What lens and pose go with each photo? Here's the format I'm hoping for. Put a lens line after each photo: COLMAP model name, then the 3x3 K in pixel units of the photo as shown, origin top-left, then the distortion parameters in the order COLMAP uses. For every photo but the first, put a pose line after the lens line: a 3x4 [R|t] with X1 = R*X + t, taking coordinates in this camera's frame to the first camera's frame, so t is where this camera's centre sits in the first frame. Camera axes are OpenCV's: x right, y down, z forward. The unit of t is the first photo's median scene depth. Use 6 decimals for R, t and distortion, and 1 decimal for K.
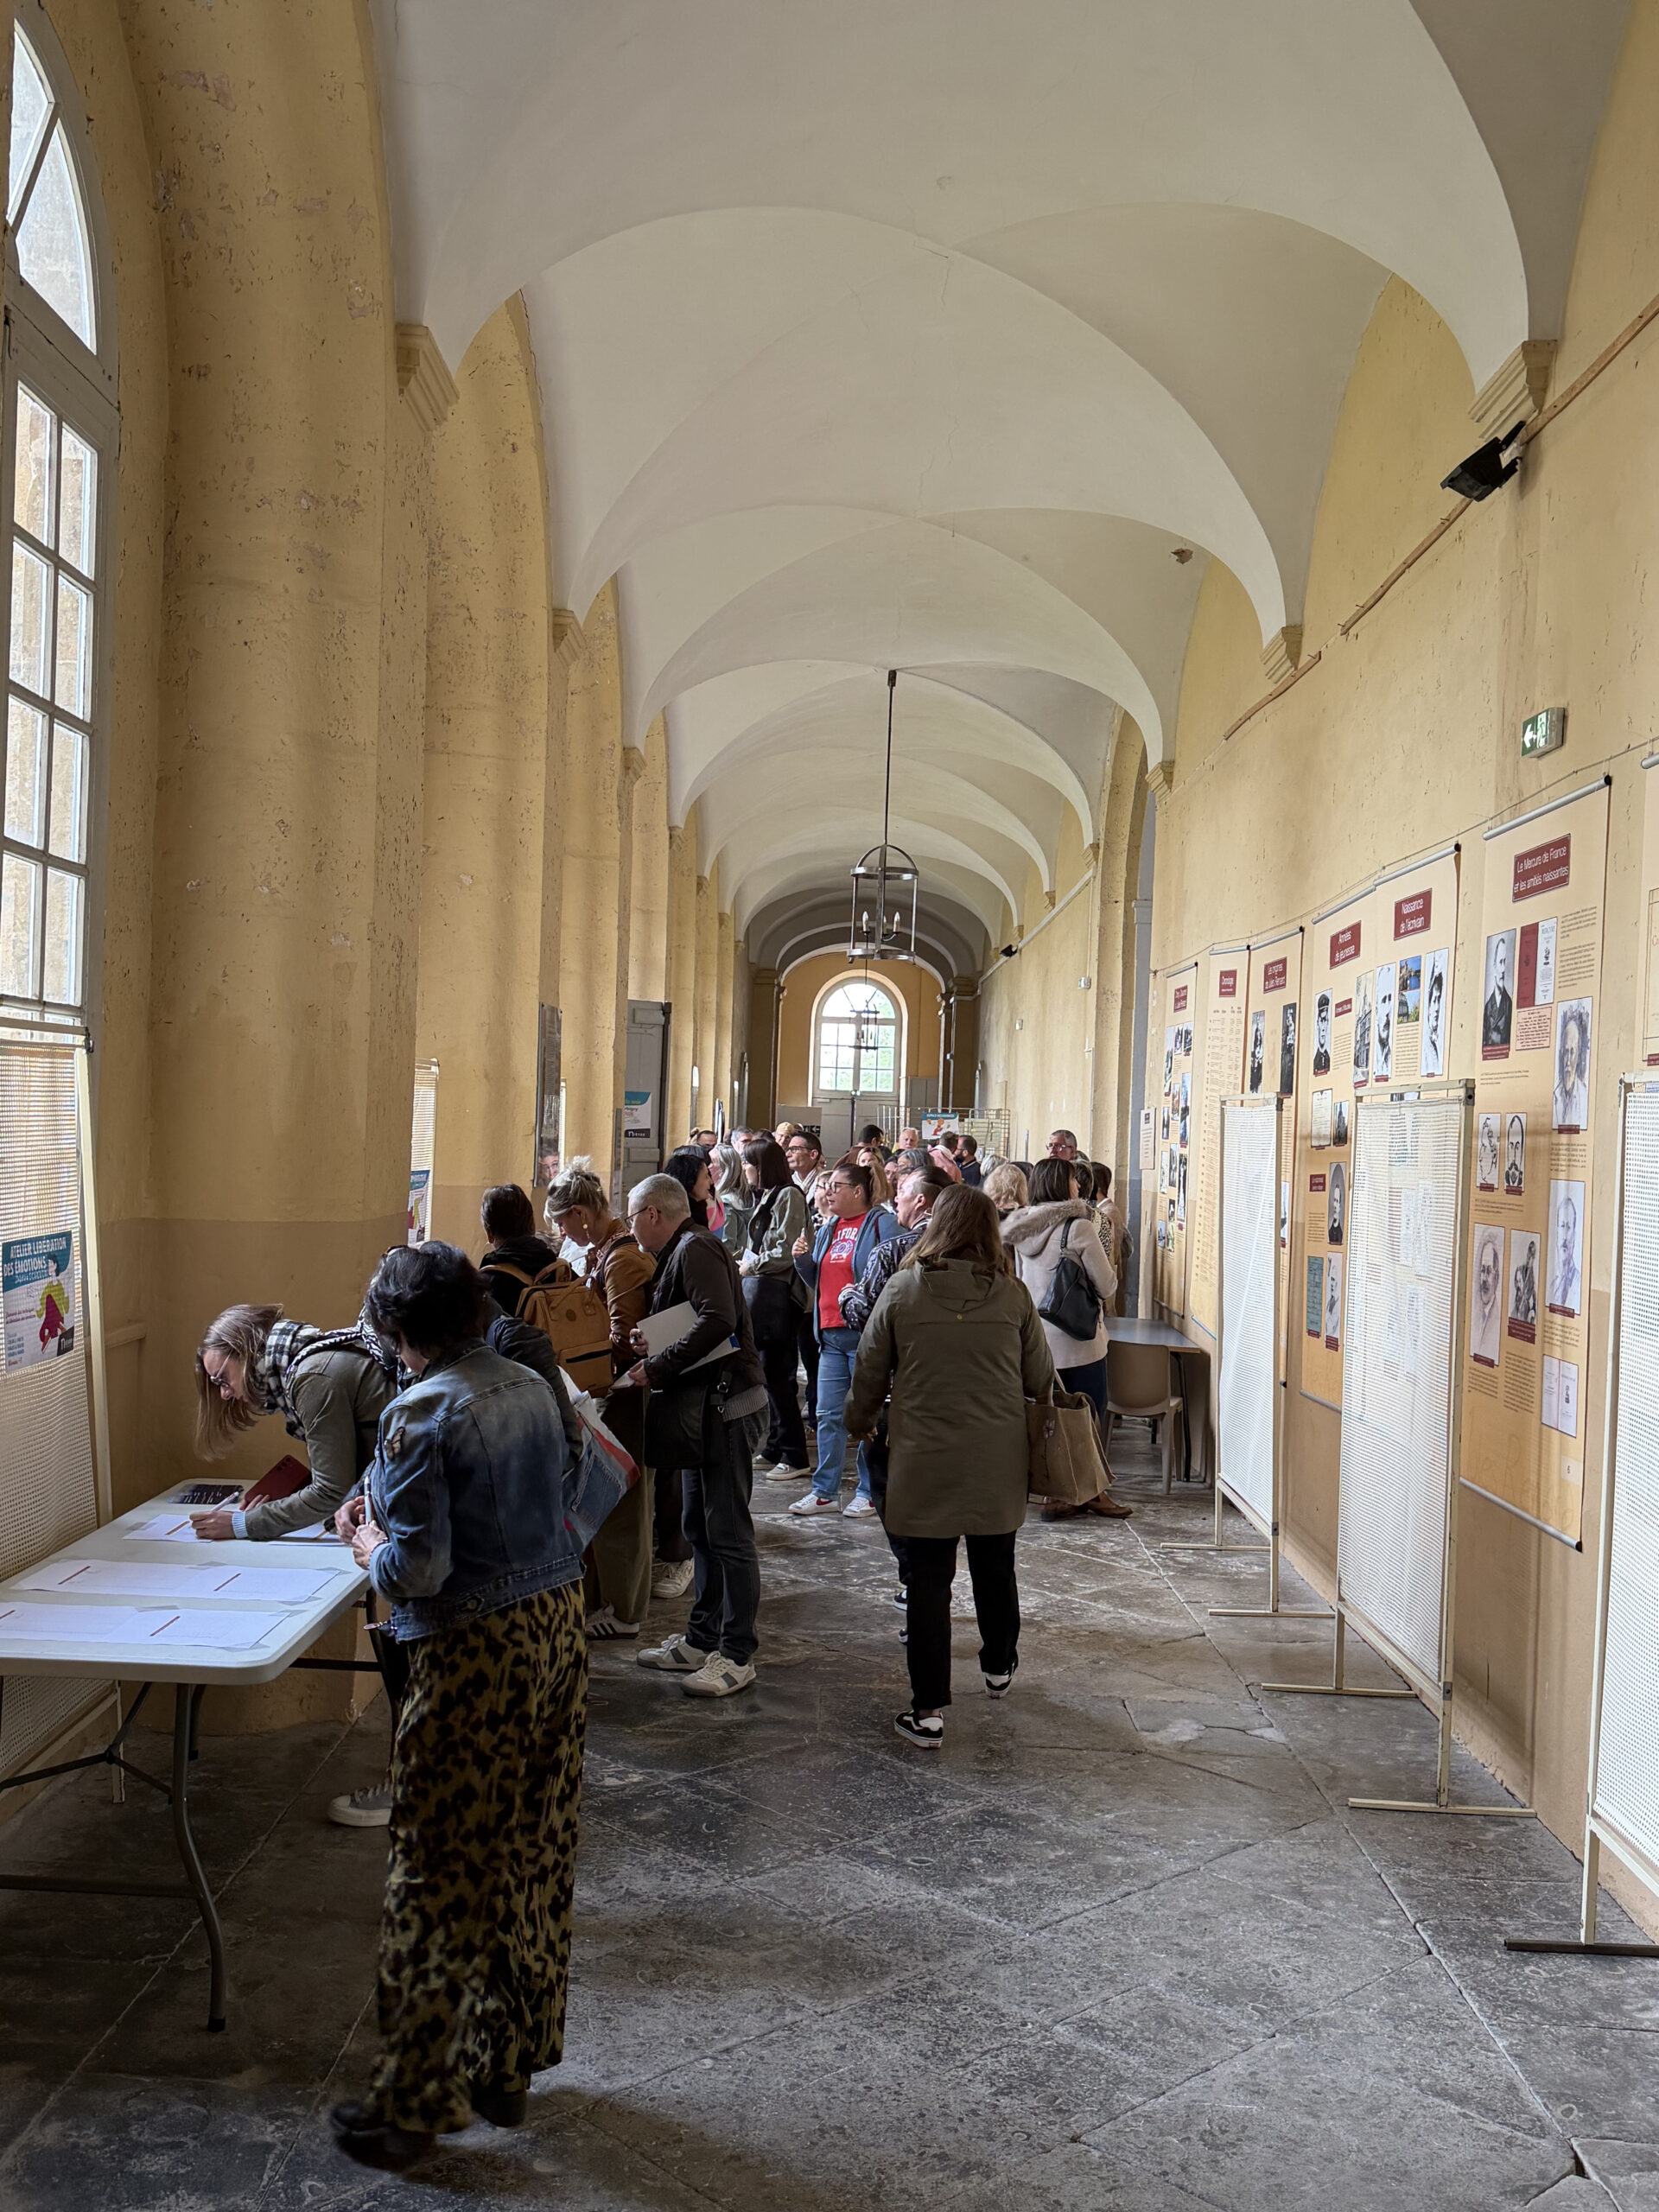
lens RADIAL K [[1996.0, 0, 825.8], [0, 1996.0, 1105.1], [0, 0, 1]] dist [-0.000219, 0.000054]
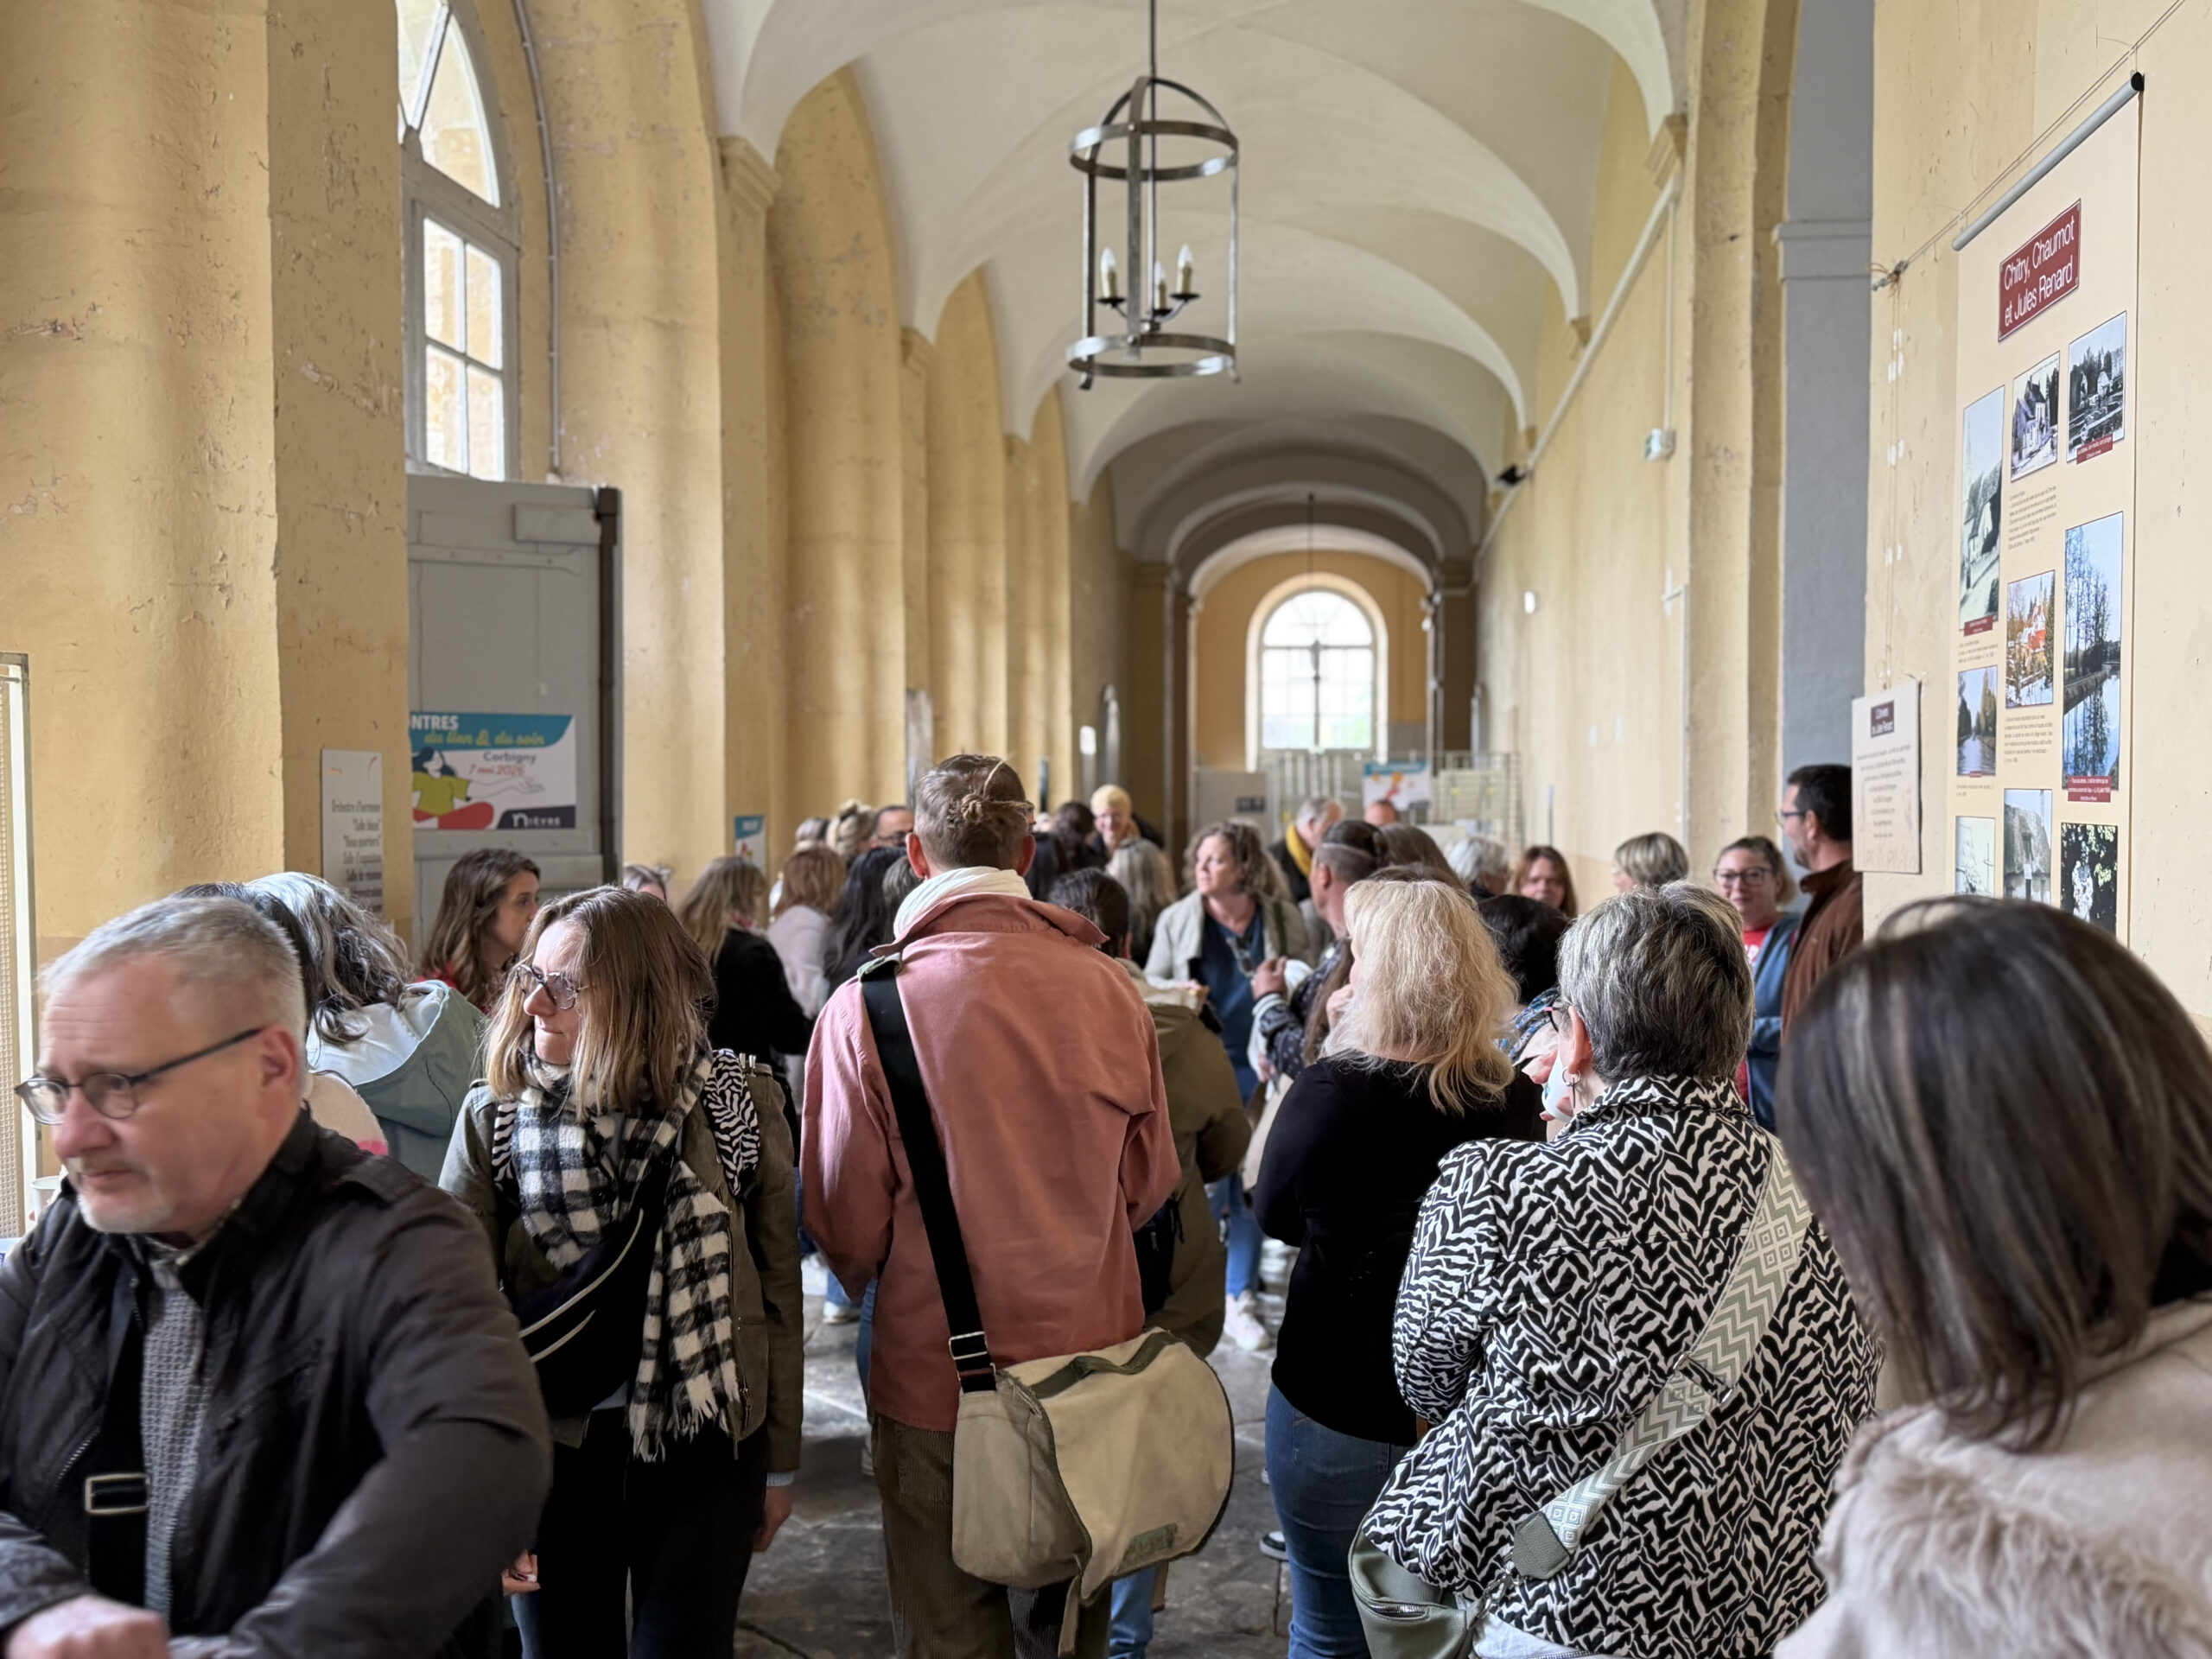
lens RADIAL K [[2264.5, 0, 1109.8], [0, 2264.5, 837.3], [0, 0, 1]] dist [0.045055, 0.000000]
pose [[0.994293, -0.033521, -0.101277, 0.047445], [0.035937, 0.999109, 0.022126, 0.008814], [0.100445, -0.025639, 0.994612, 0.407243]]
